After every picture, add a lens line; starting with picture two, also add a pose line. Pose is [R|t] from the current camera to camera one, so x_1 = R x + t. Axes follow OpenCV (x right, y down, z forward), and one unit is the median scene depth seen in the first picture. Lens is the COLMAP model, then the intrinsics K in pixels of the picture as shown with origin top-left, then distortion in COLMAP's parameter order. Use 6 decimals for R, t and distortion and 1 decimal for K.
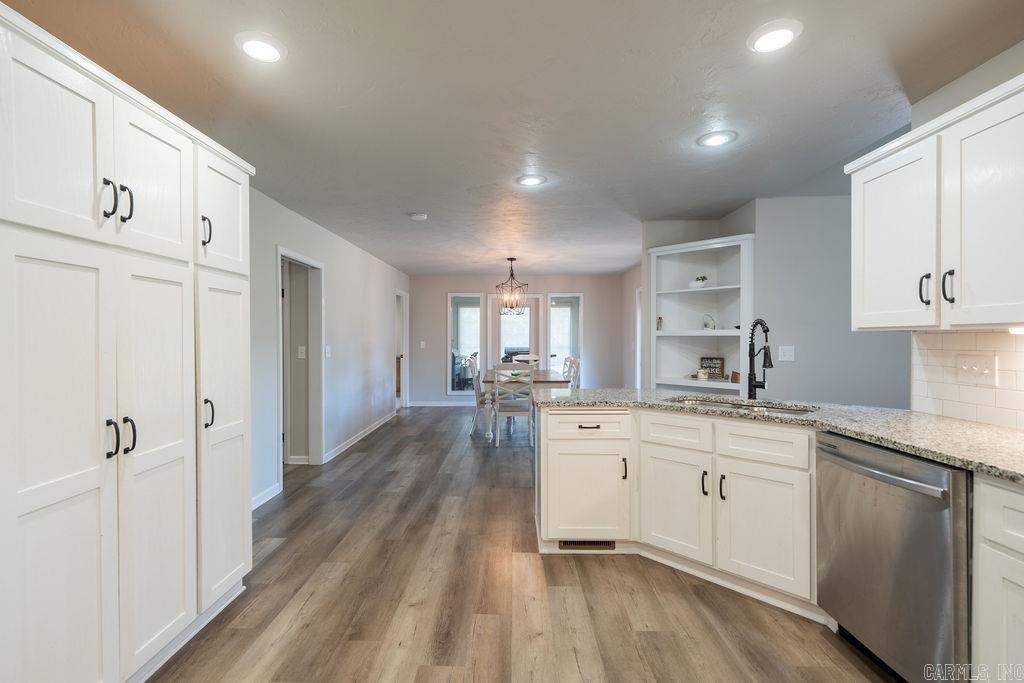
lens RADIAL K [[459.2, 0, 503.3], [0, 459.2, 339.9], [0, 0, 1]] dist [-0.008074, 0.003602]
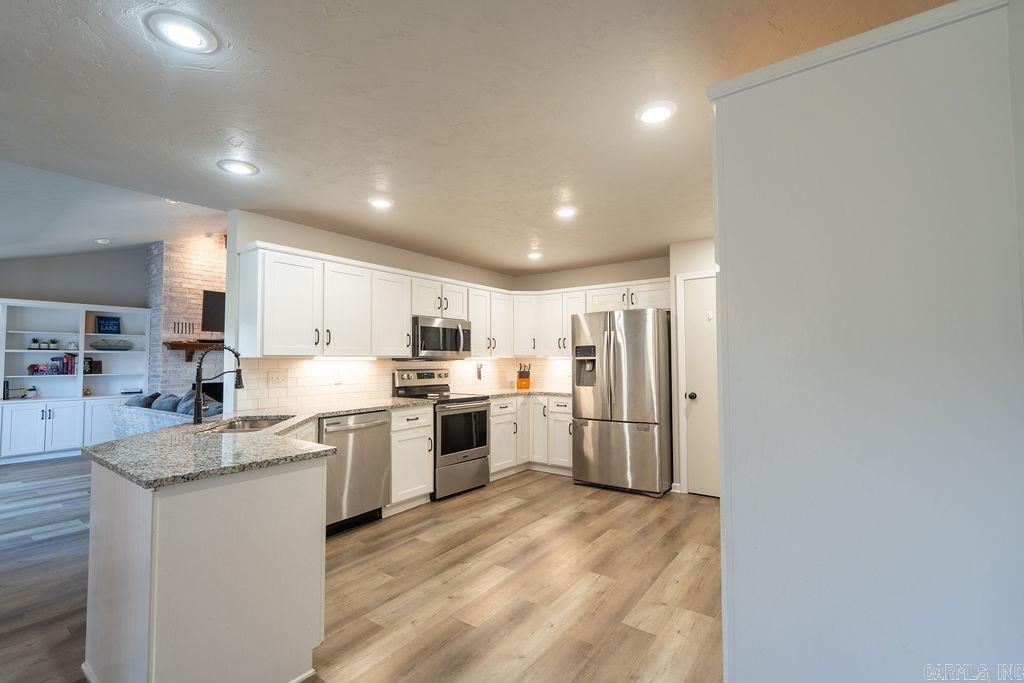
lens RADIAL K [[459.2, 0, 503.5], [0, 459.2, 340.5], [0, 0, 1]] dist [-0.008074, 0.003602]
pose [[-0.815079, 0.030544, 0.578544, -0.737735], [0.008699, 0.999142, -0.040495, -0.007371], [-0.579284, -0.027974, -0.814646, 1.836549]]
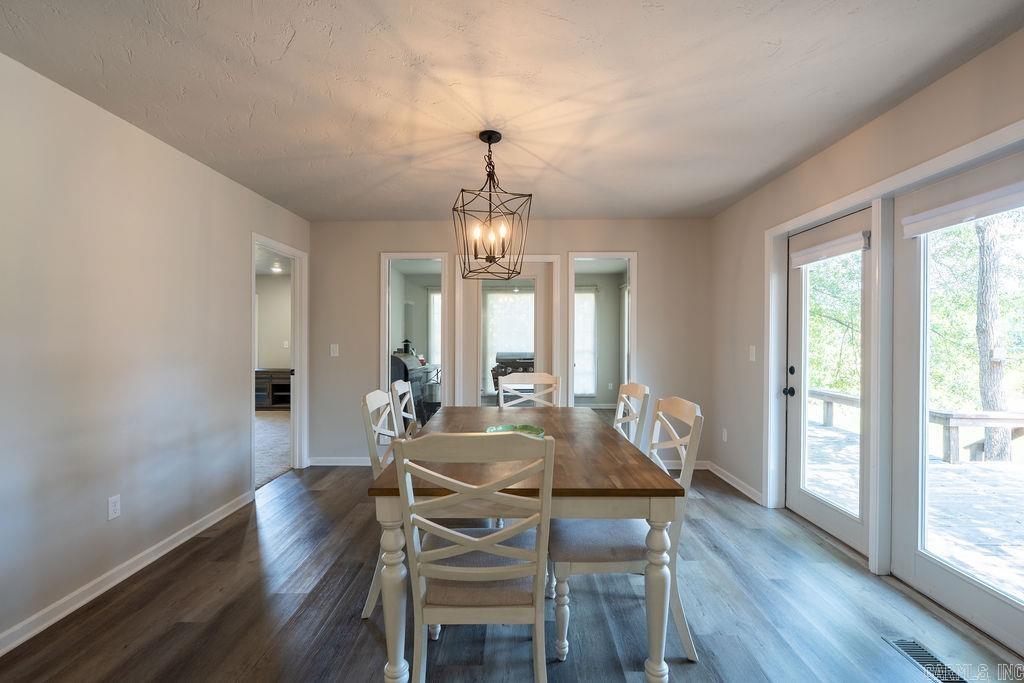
lens RADIAL K [[459.2, 0, 509.6], [0, 459.2, 340.4], [0, 0, 1]] dist [-0.008074, 0.003602]
pose [[0.999991, 0.001550, 0.003919, 0.105778], [-0.001541, 0.999996, -0.002288, -0.001045], [-0.003923, 0.002282, 0.999990, 1.909753]]
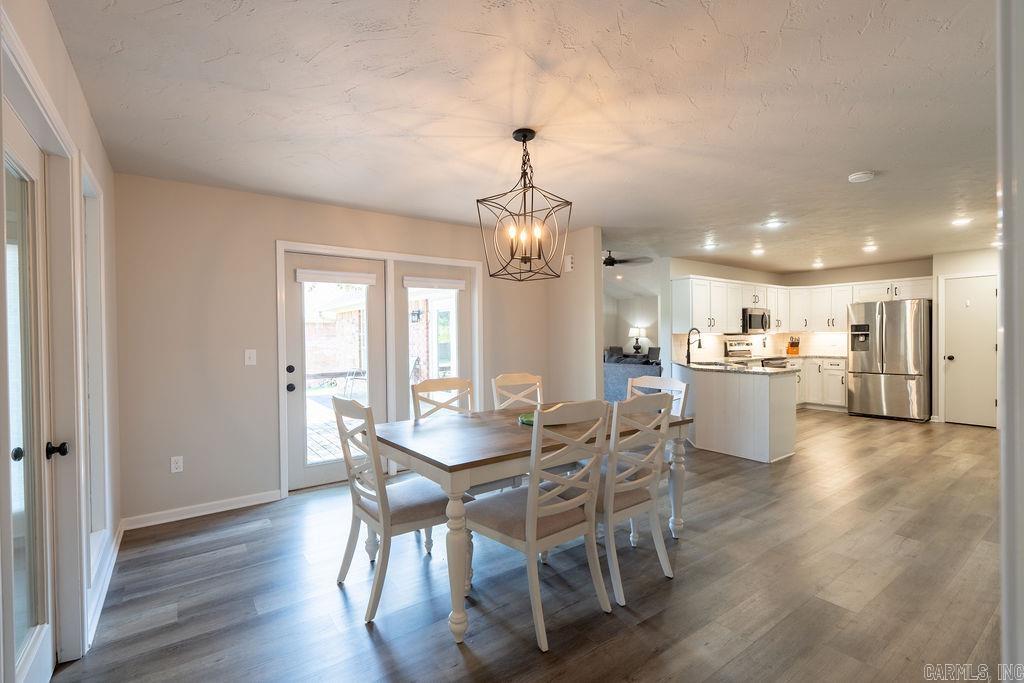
lens RADIAL K [[459.2, 0, 496.6], [0, 459.2, 342.2], [0, 0, 1]] dist [-0.008074, 0.003602]
pose [[-0.596157, -0.003400, 0.802861, -0.876034], [0.013557, 0.999806, 0.014301, -0.023255], [-0.802753, 0.019410, -0.595995, 3.940401]]
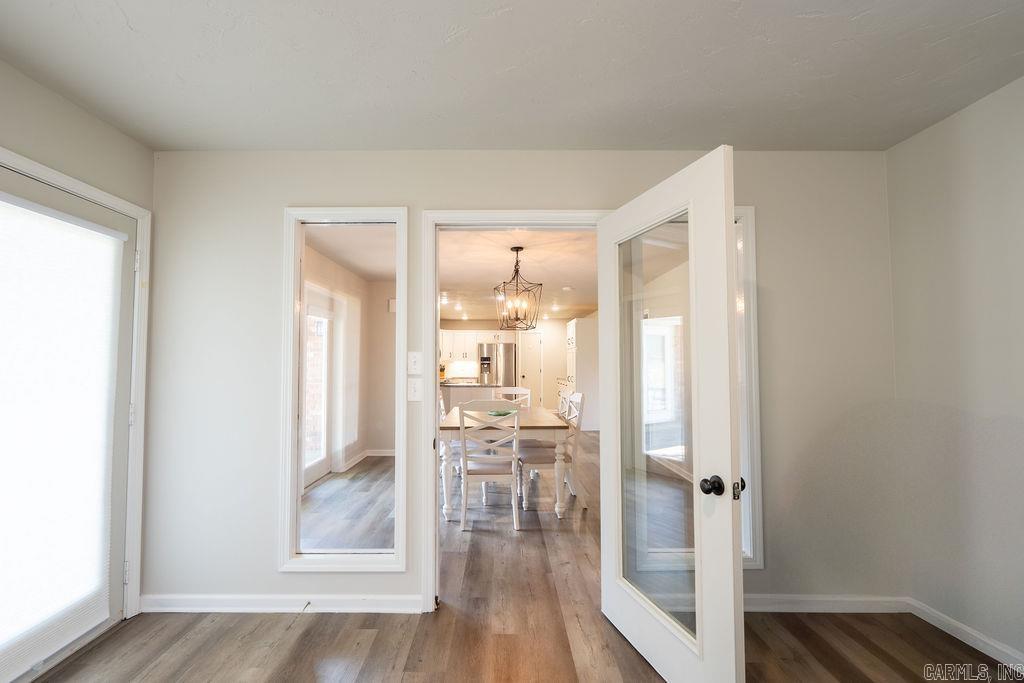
lens RADIAL K [[459.2, 0, 511.6], [0, 459.2, 343.7], [0, 0, 1]] dist [-0.008074, 0.003602]
pose [[-0.999179, -0.002598, -0.040440, 0.143034], [-0.001055, 0.999272, -0.038143, -0.019916], [0.040510, -0.038069, -0.998454, 5.249526]]
